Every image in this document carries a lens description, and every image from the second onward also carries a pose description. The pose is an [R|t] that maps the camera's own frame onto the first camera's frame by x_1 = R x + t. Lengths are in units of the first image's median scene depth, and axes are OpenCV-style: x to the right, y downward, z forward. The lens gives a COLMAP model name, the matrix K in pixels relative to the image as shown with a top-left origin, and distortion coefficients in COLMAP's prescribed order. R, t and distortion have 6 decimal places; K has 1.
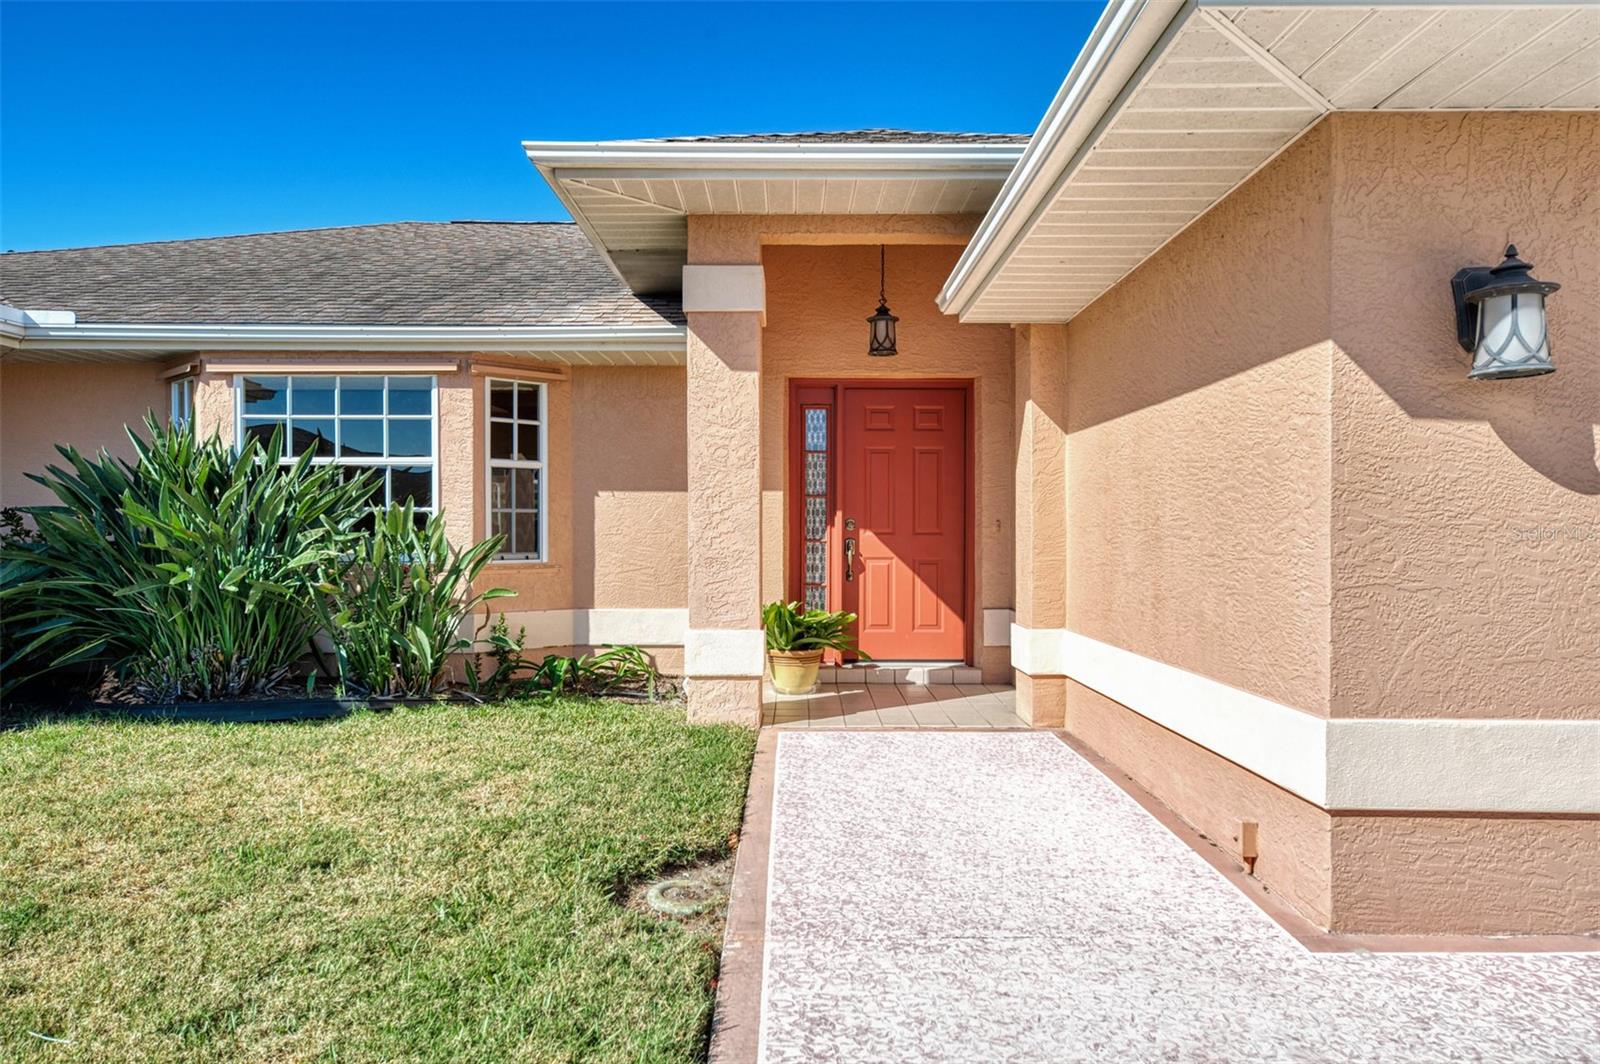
lens RADIAL K [[1036.6, 0, 796.0], [0, 1036.6, 530.5], [0, 0, 1]] dist [0.004384, 0.000628]
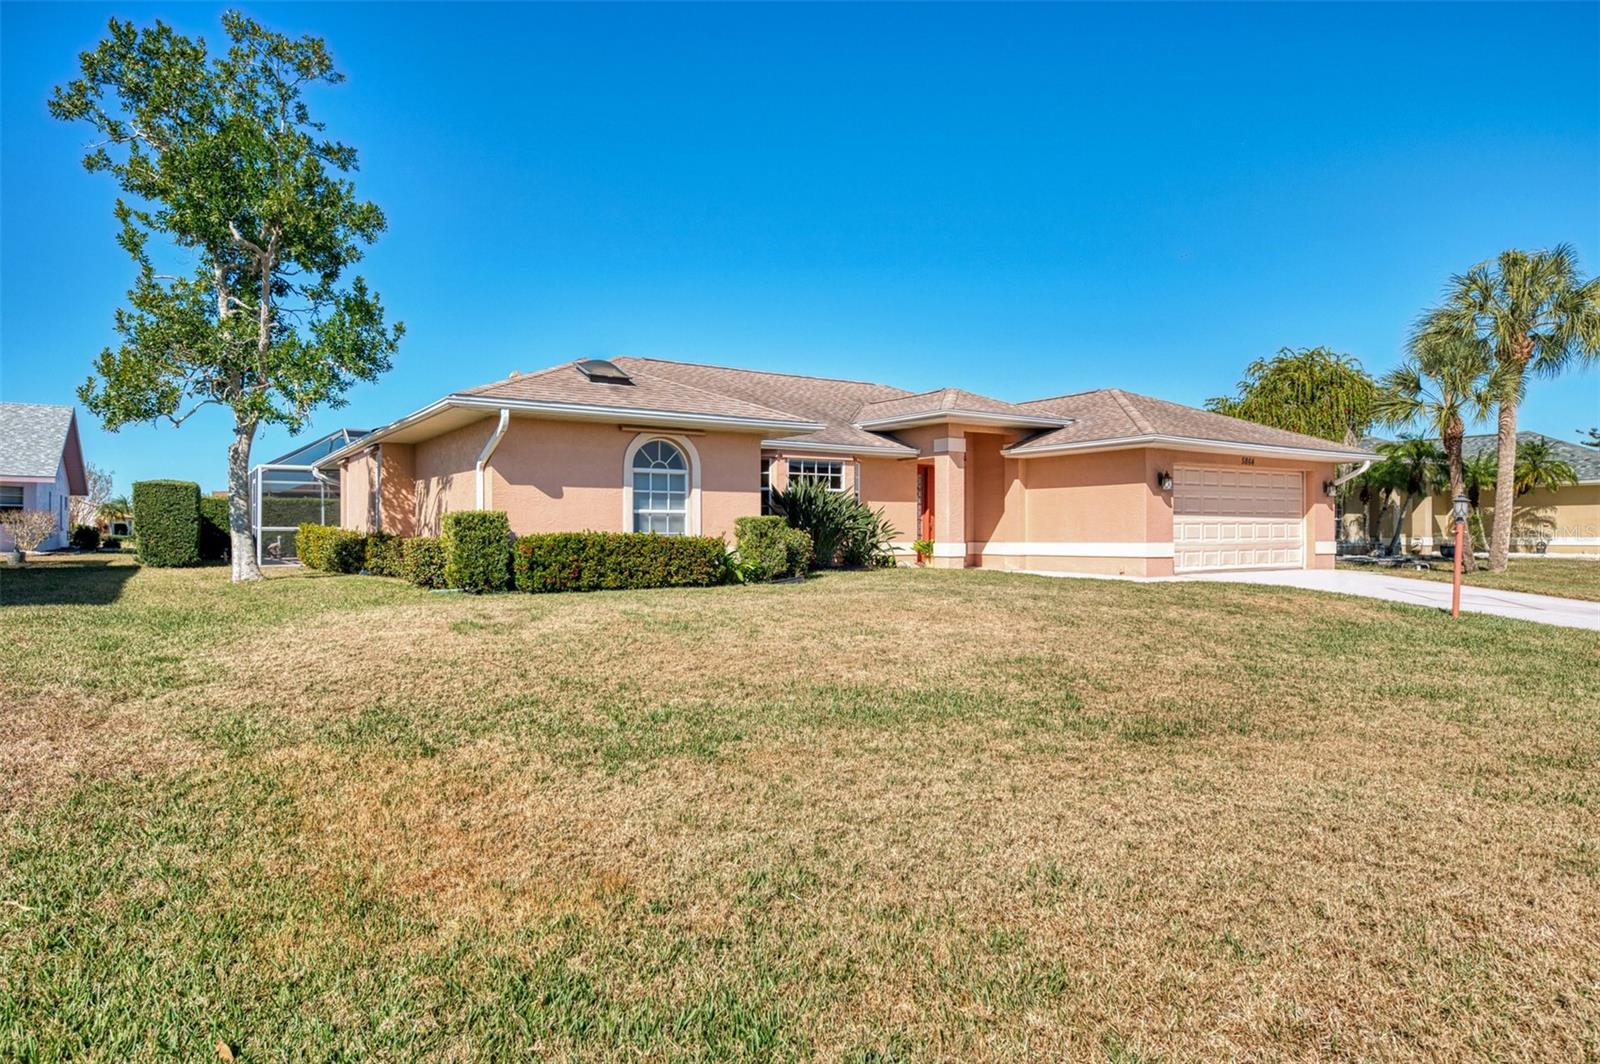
lens RADIAL K [[961.2, 0, 801.5], [0, 961.2, 530.6], [0, 0, 1]] dist [-0.002236, -0.000086]
pose [[0.816765, -0.006995, 0.576928, -1.994691], [0.004165, 0.999972, 0.006229, 0.026268], [-0.576955, -0.002684, 0.816771, -1.123514]]
